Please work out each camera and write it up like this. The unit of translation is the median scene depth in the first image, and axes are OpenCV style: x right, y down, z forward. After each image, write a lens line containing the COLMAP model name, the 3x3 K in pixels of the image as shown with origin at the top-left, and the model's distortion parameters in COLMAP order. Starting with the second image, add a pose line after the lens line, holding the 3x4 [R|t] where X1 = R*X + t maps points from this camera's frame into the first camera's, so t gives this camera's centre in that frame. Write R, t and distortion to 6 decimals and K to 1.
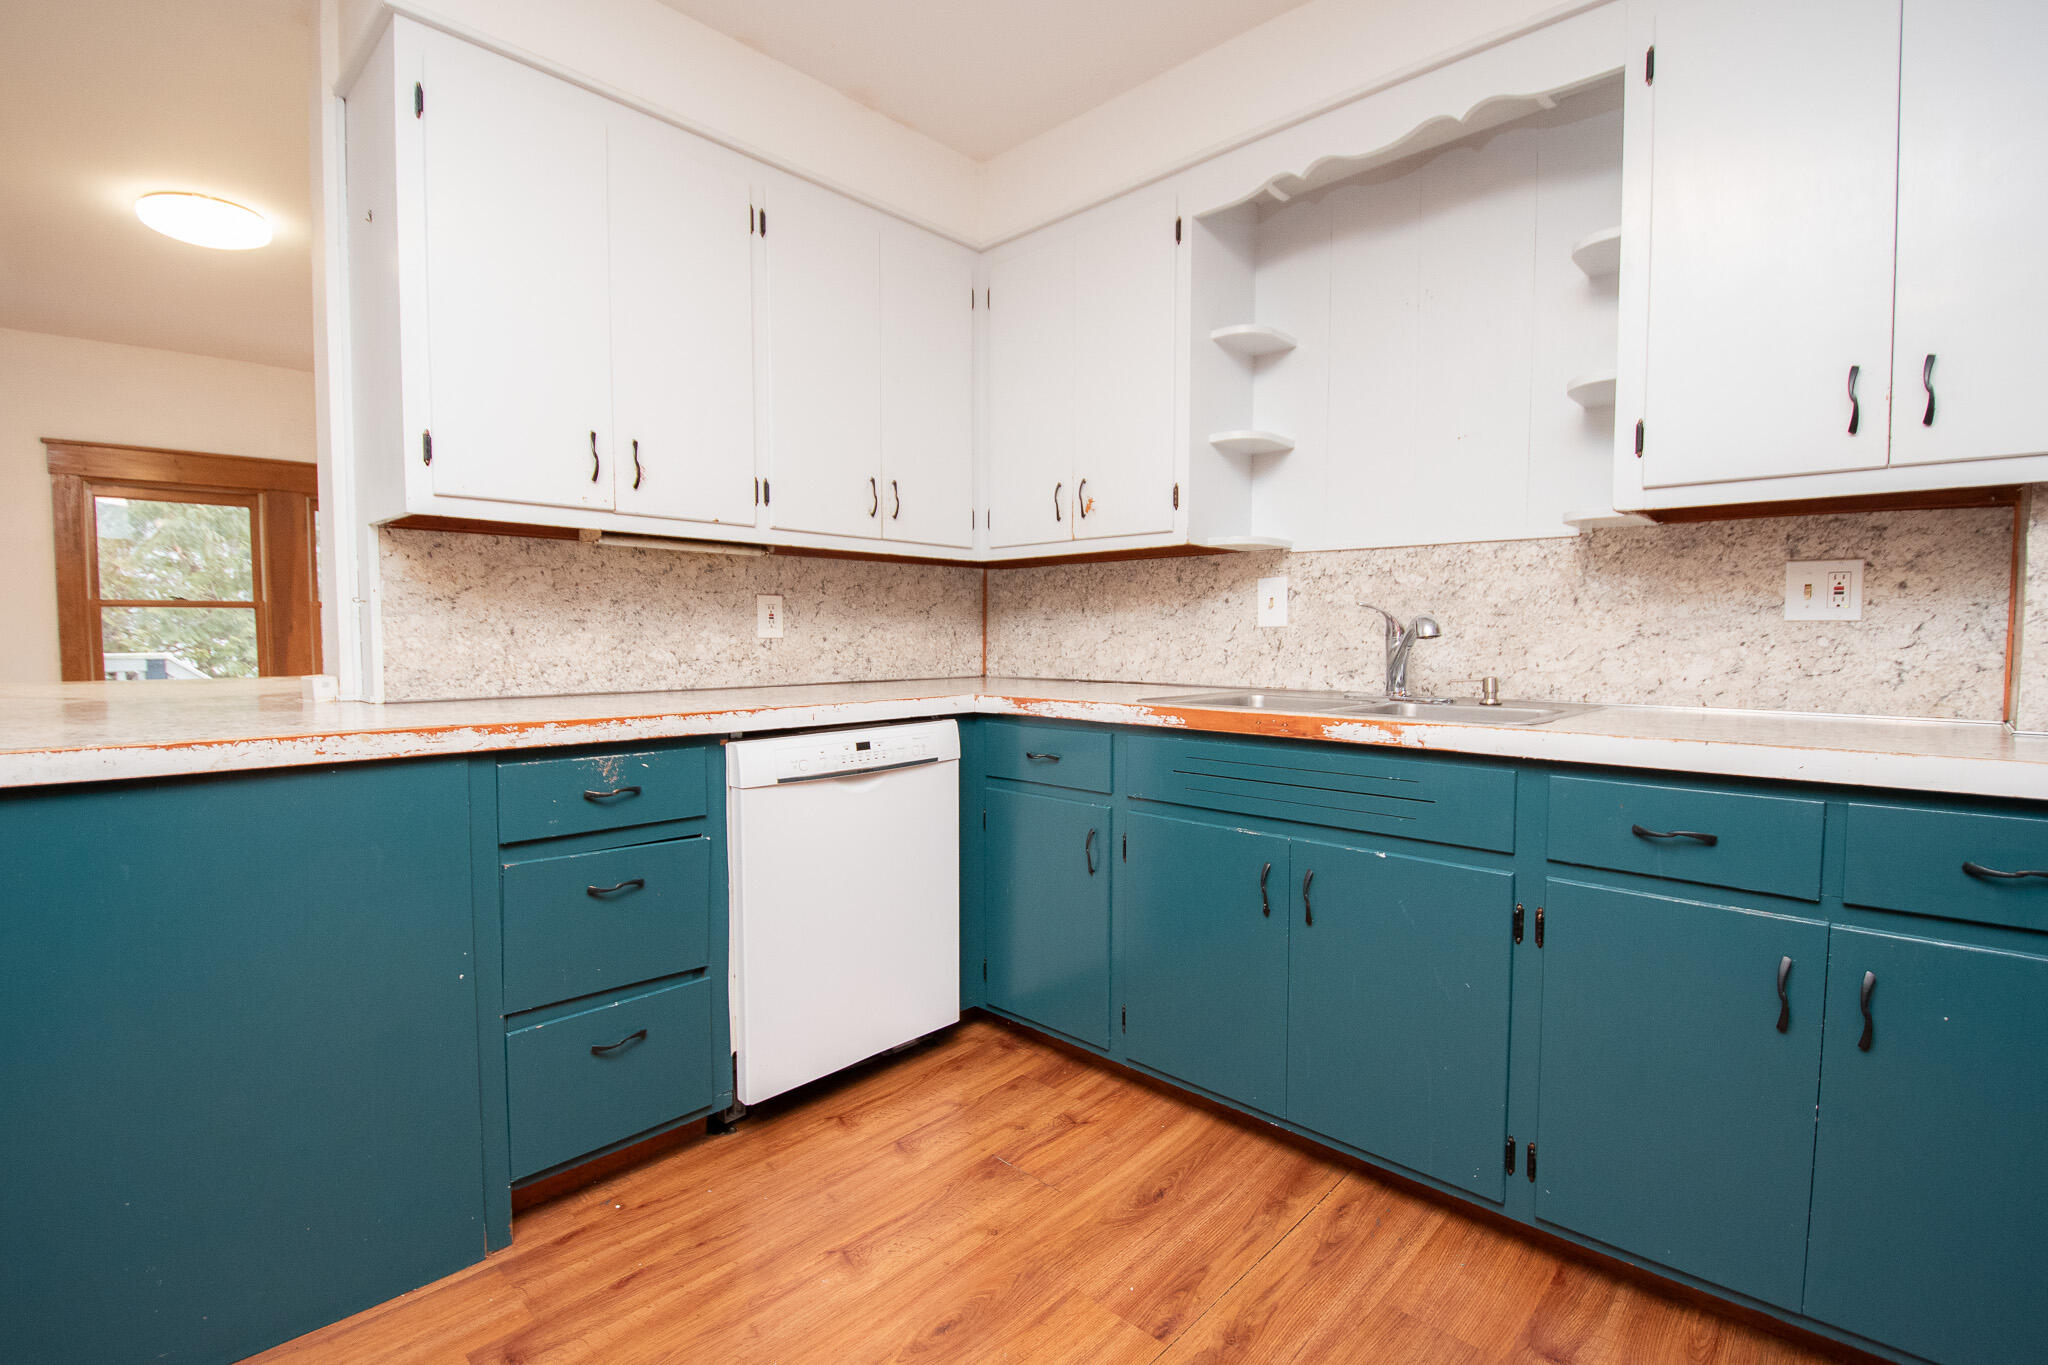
lens RADIAL K [[922.2, 0, 1039.1], [0, 922.2, 680.4], [0, 0, 1]] dist [0.012498, -0.023891]
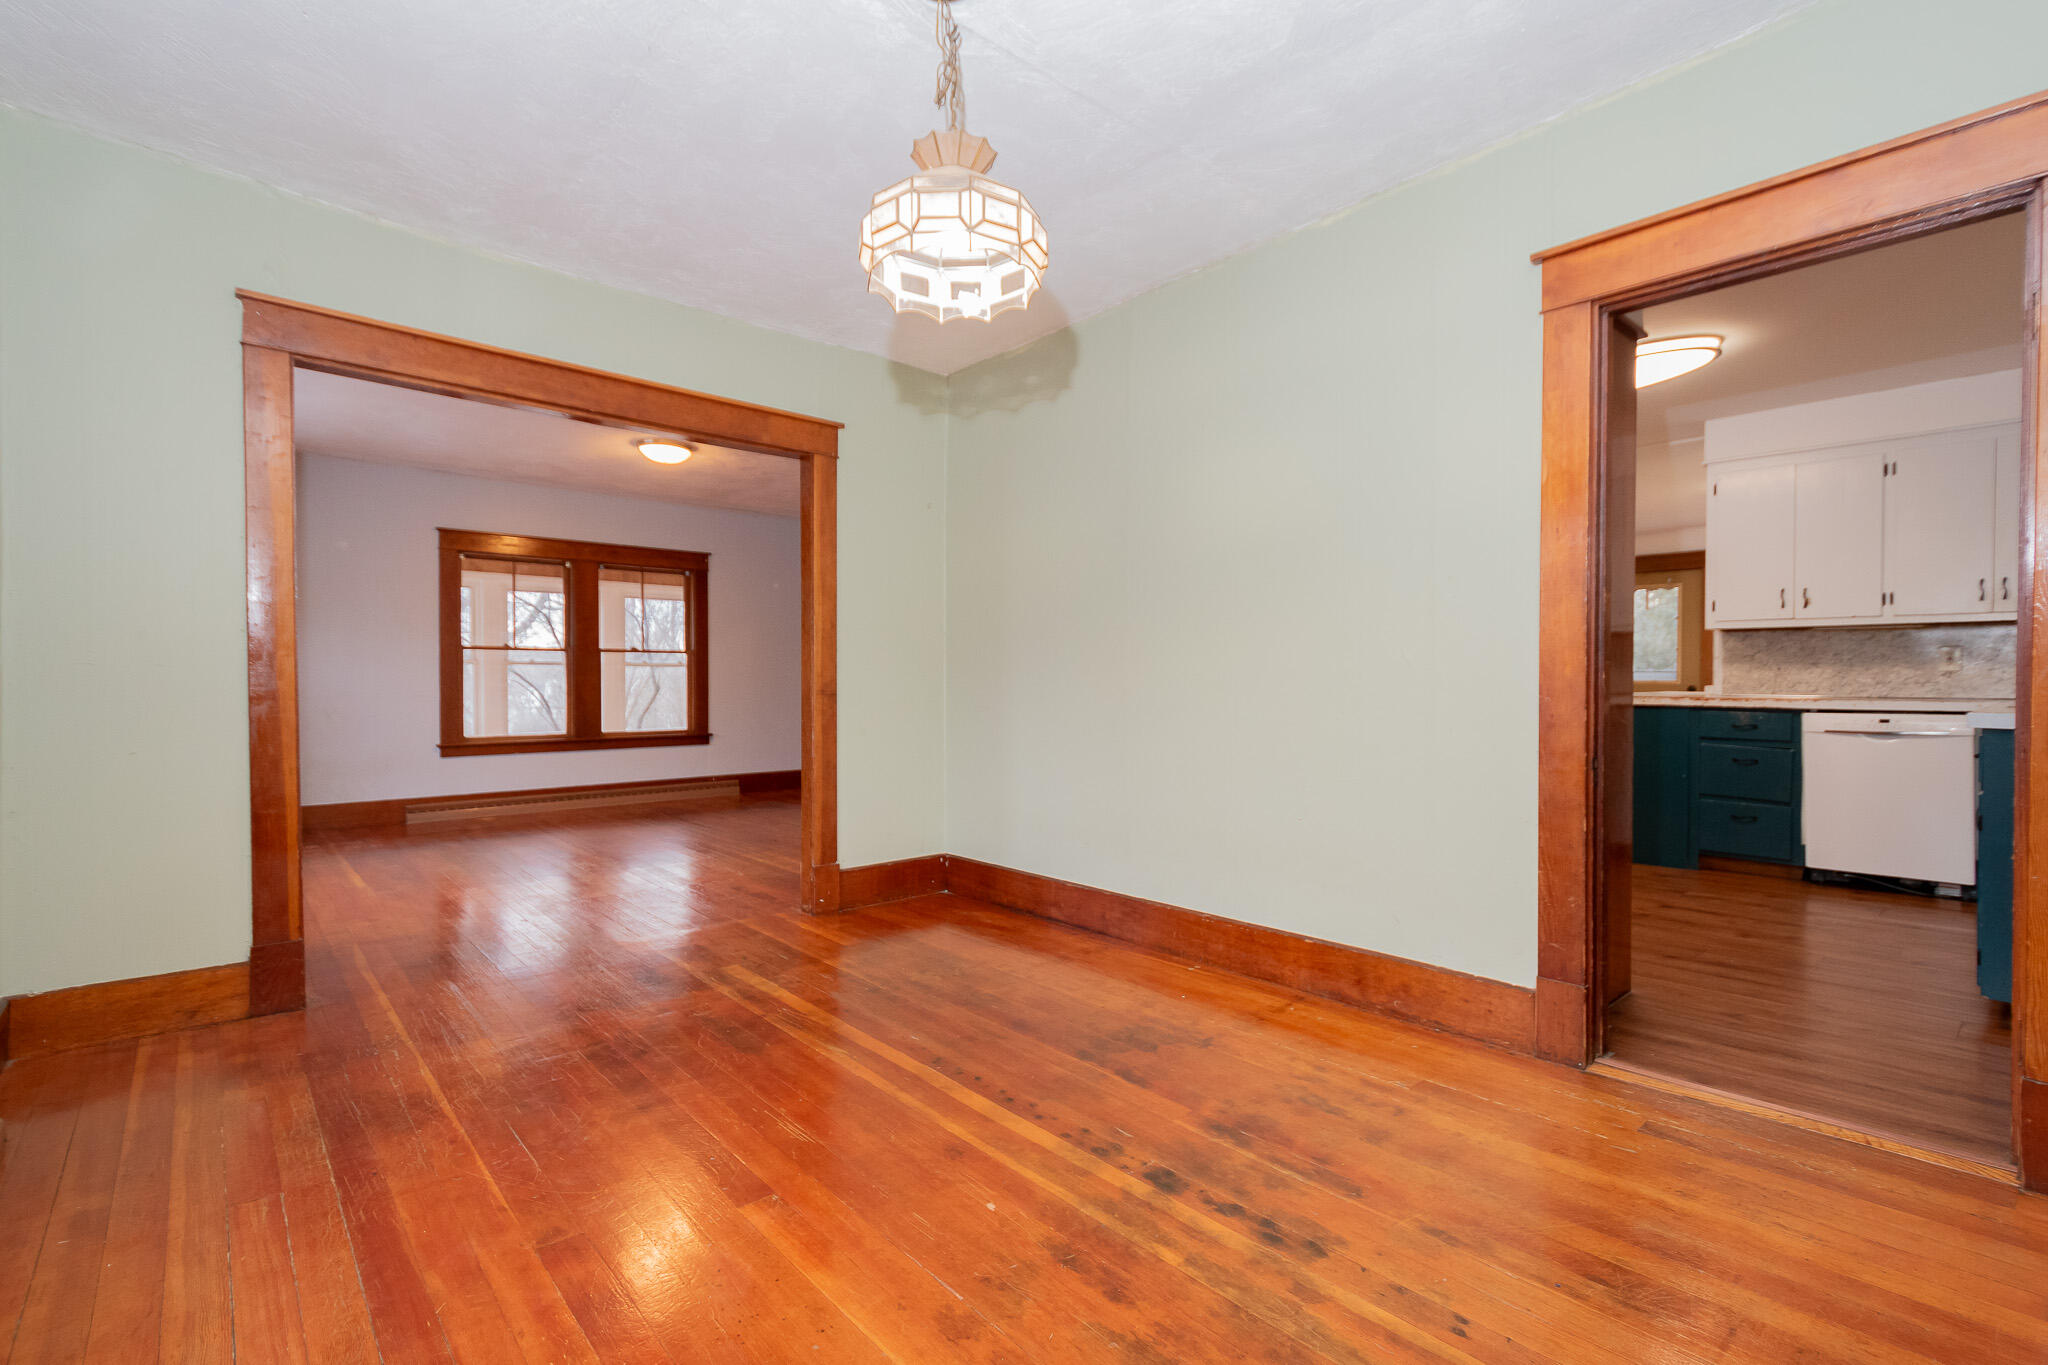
lens RADIAL K [[893.8, 0, 1041.7], [0, 893.8, 690.0], [0, 0, 1]] dist [0.018556, -0.007388]
pose [[-0.072175, 0.014821, -0.997282, 2.059476], [-0.050341, 0.998561, 0.018483, 0.060221], [0.996121, 0.051538, -0.071325, -0.798442]]
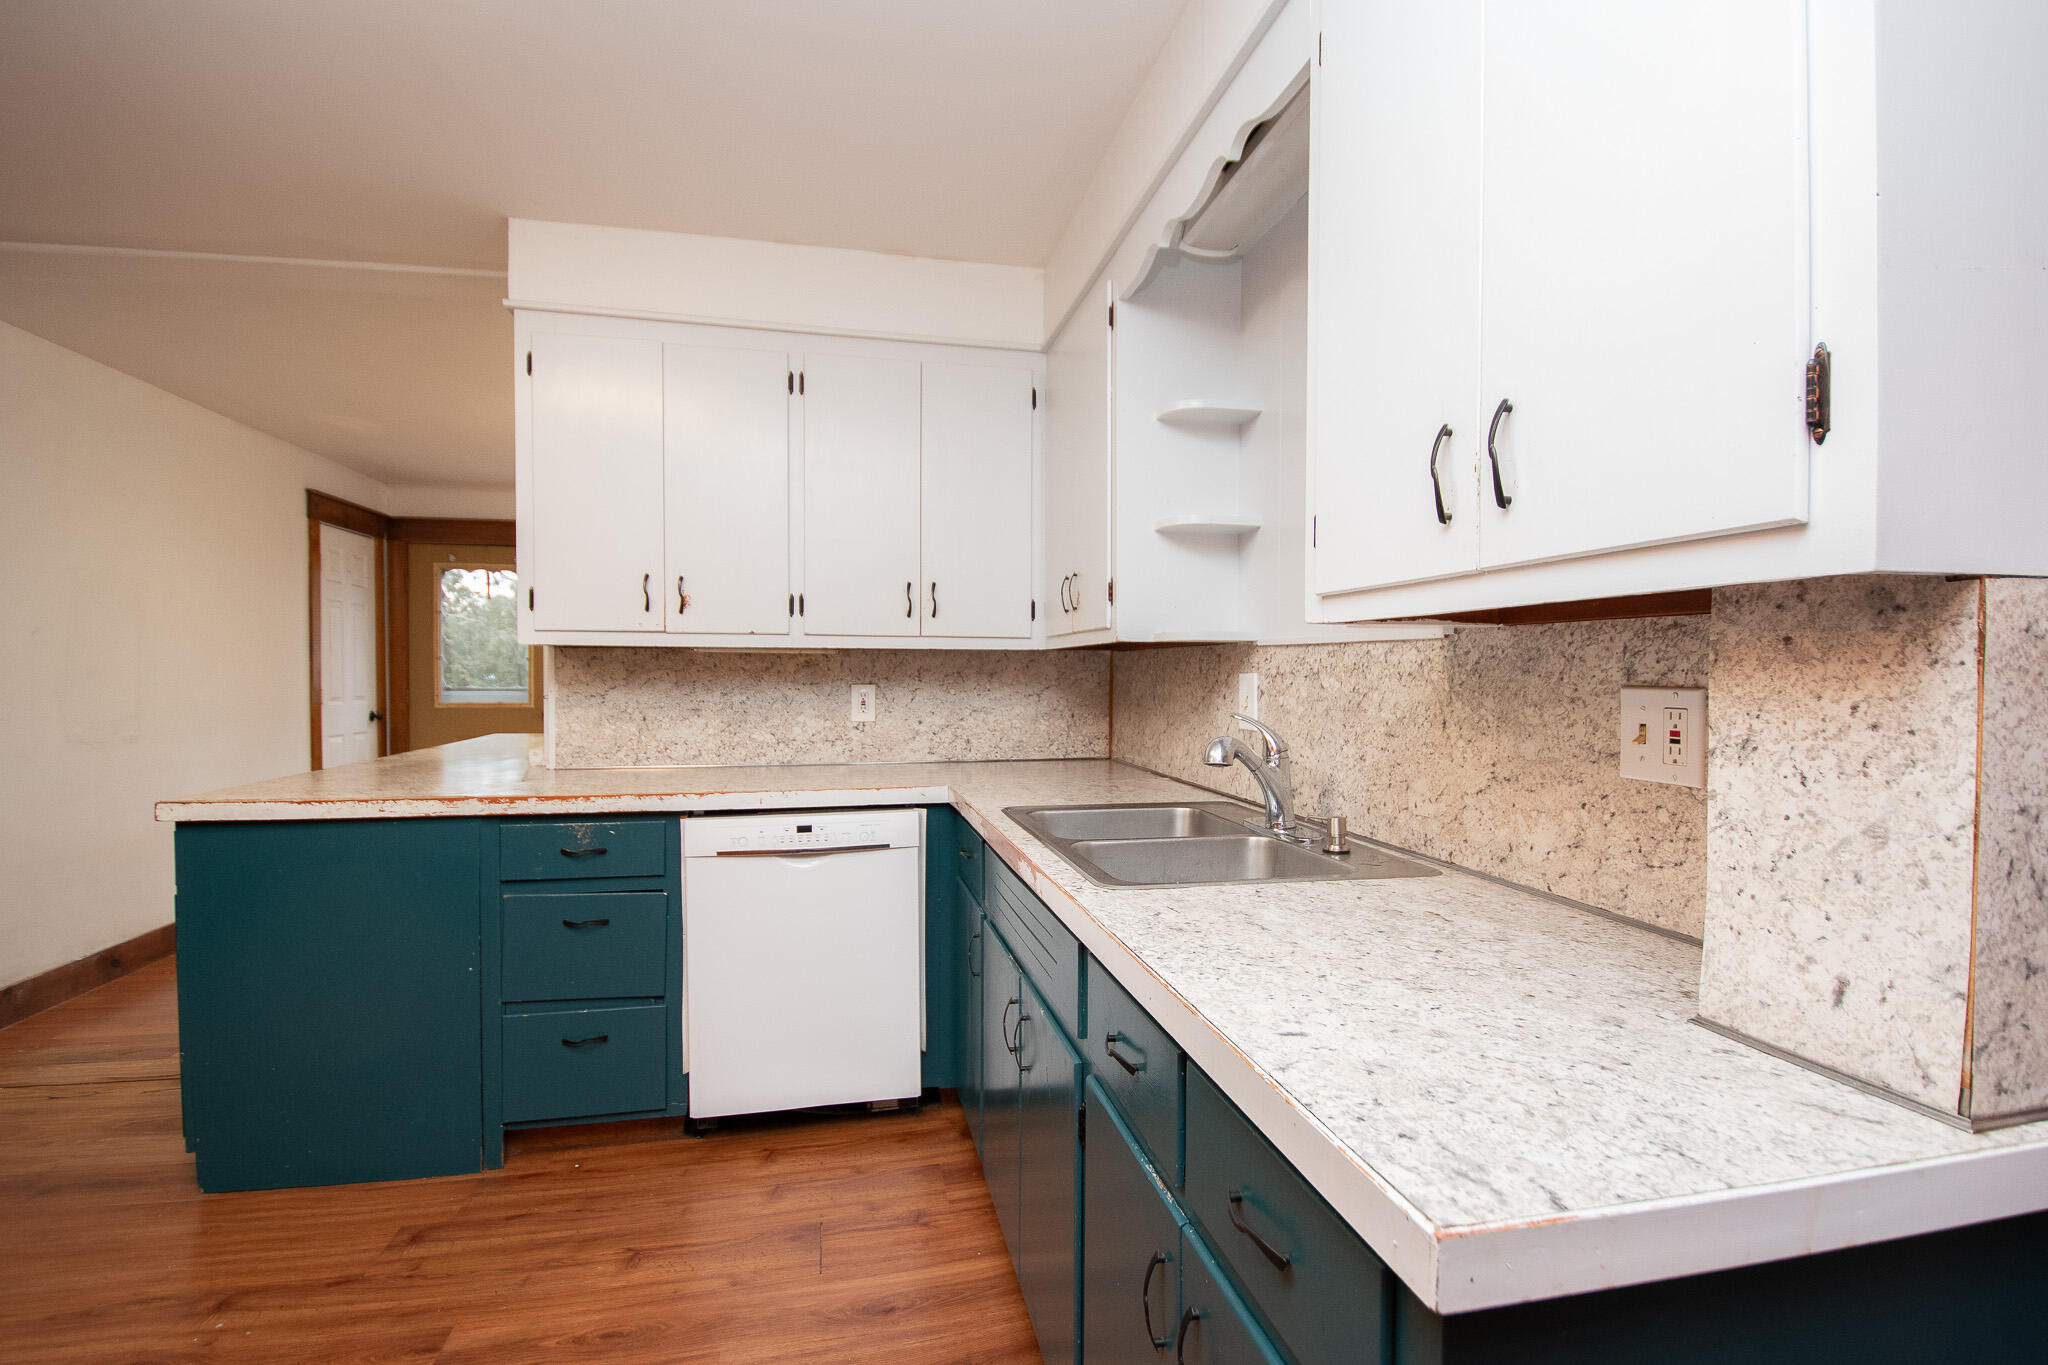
lens RADIAL K [[946.6, 0, 1024.0], [0, 946.6, 682.5], [0, 0, 1]] dist [0.018306, -0.030093]
pose [[0.830350, 0.006970, -0.557198, 0.708292], [-0.030101, 0.999023, -0.032361, -0.082862], [0.556428, 0.043643, 0.829749, 0.170285]]
